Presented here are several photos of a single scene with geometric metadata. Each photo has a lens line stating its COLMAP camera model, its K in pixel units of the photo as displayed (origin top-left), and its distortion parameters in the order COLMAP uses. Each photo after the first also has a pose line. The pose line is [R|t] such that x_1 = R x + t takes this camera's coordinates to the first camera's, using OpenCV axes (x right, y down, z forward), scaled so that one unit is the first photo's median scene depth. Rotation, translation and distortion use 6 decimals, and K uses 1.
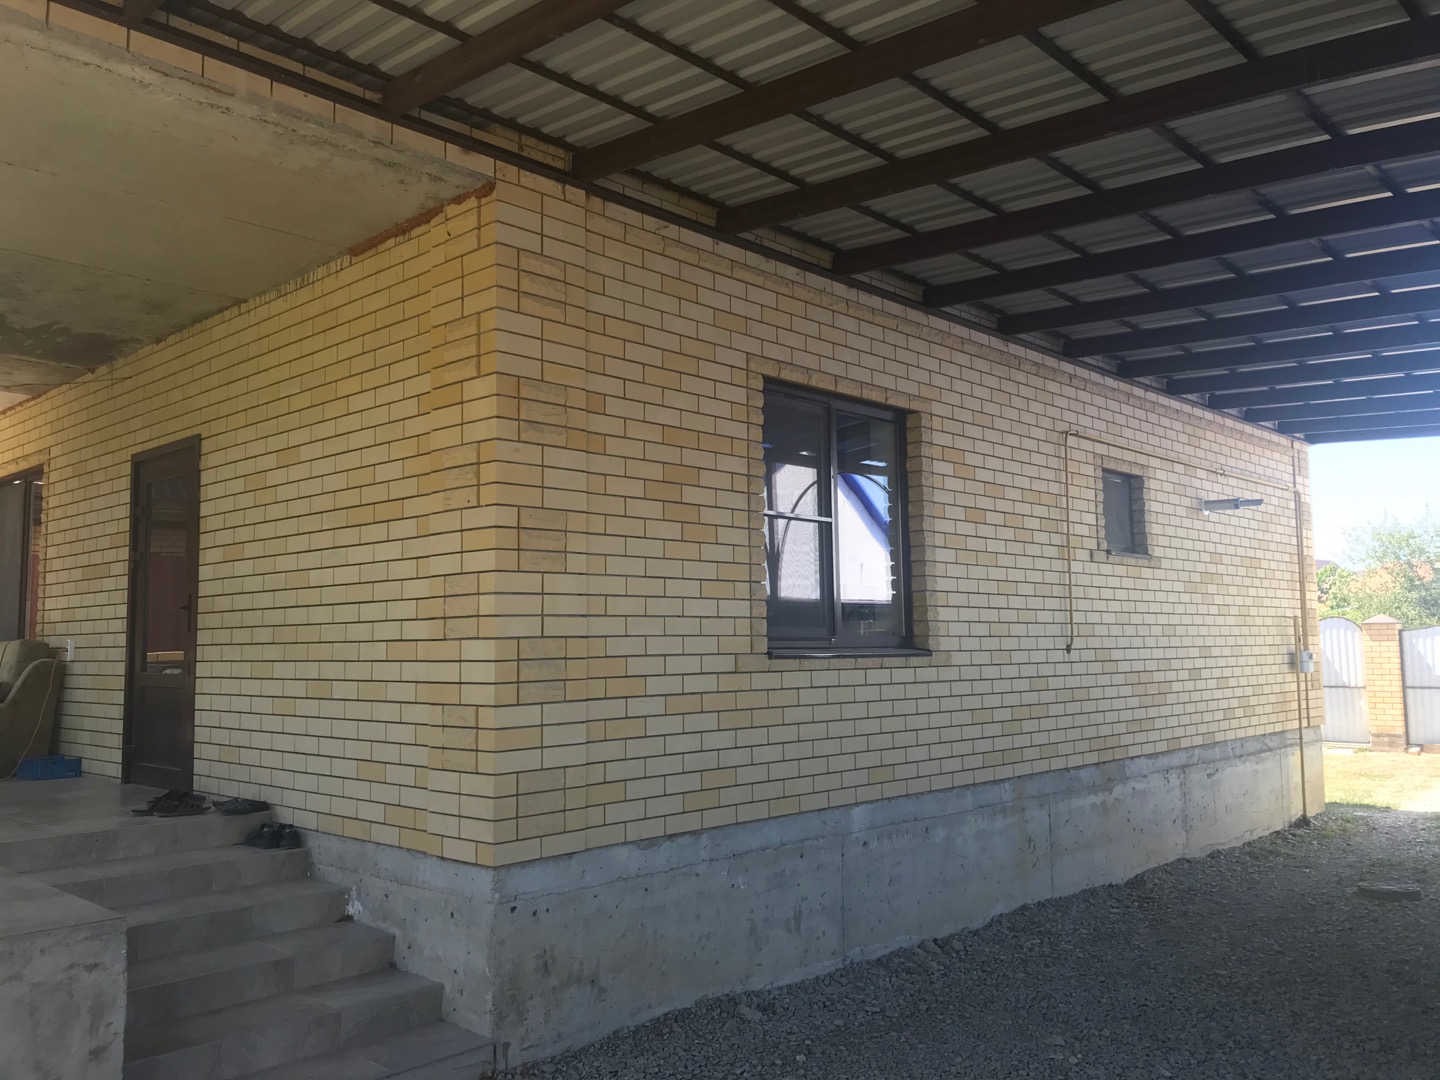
lens RADIAL K [[1176.8, 0, 712.6], [0, 1176.8, 529.2], [0, 0, 1]] dist [0.019827, -0.003756]
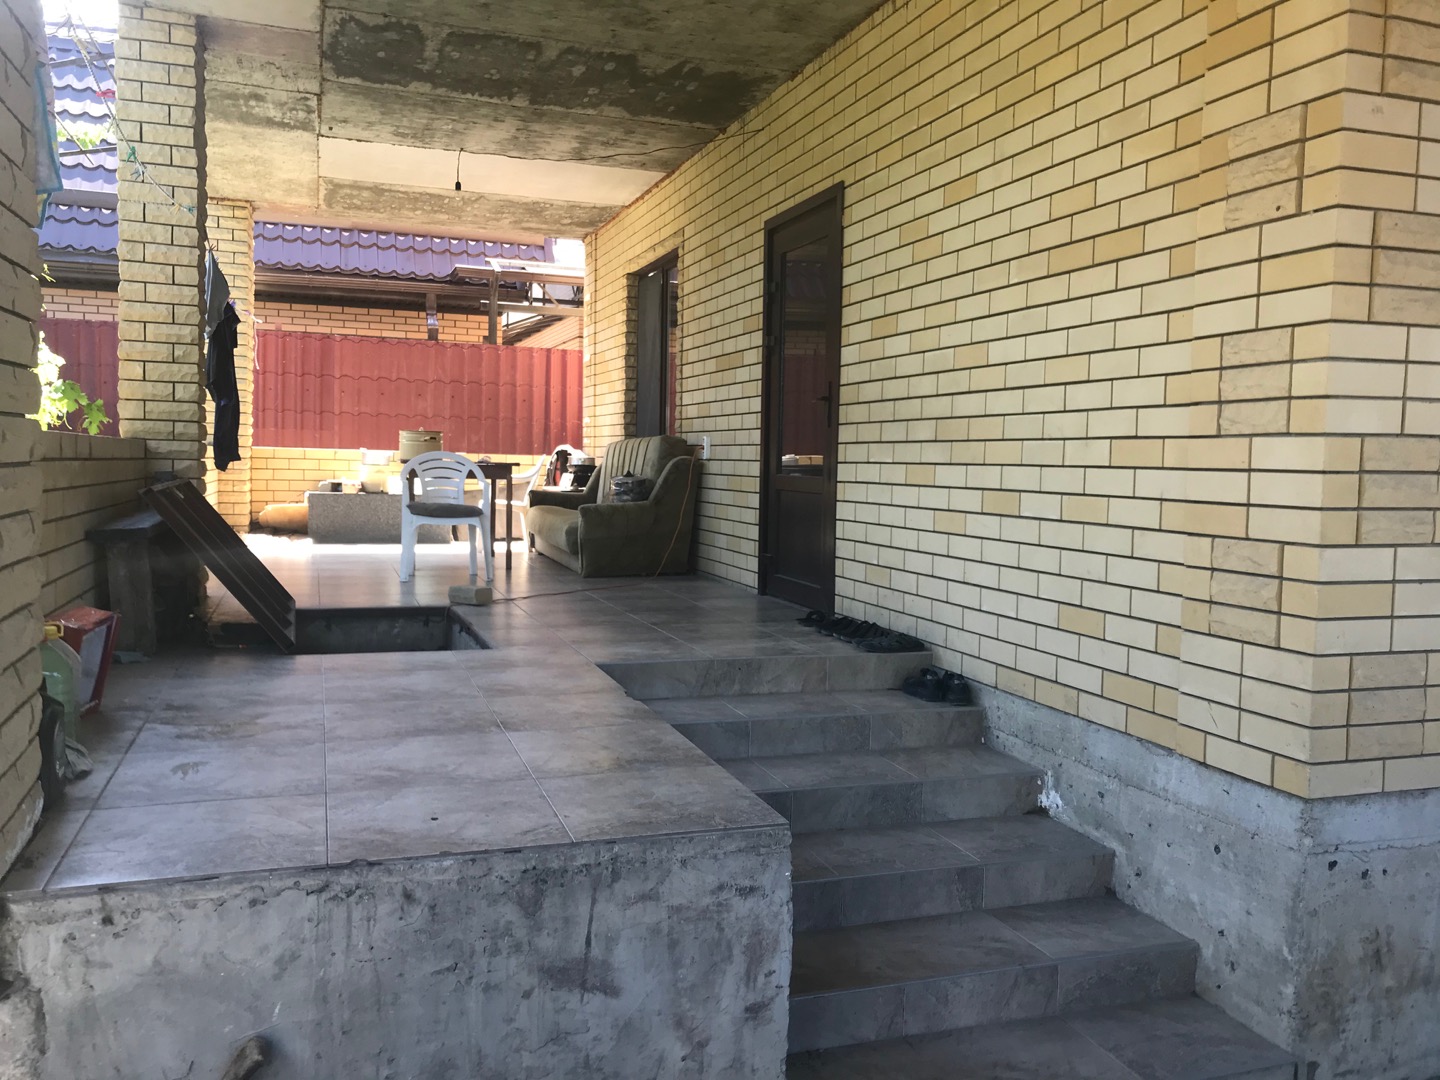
lens RADIAL K [[1176.8, 0, 712.6], [0, 1176.8, 529.2], [0, 0, 1]] dist [0.019827, -0.003756]
pose [[0.882777, 0.059134, -0.466056, -0.154915], [0.013210, 0.988530, 0.150448, 0.040054], [0.469606, -0.138968, 0.871870, 0.279928]]
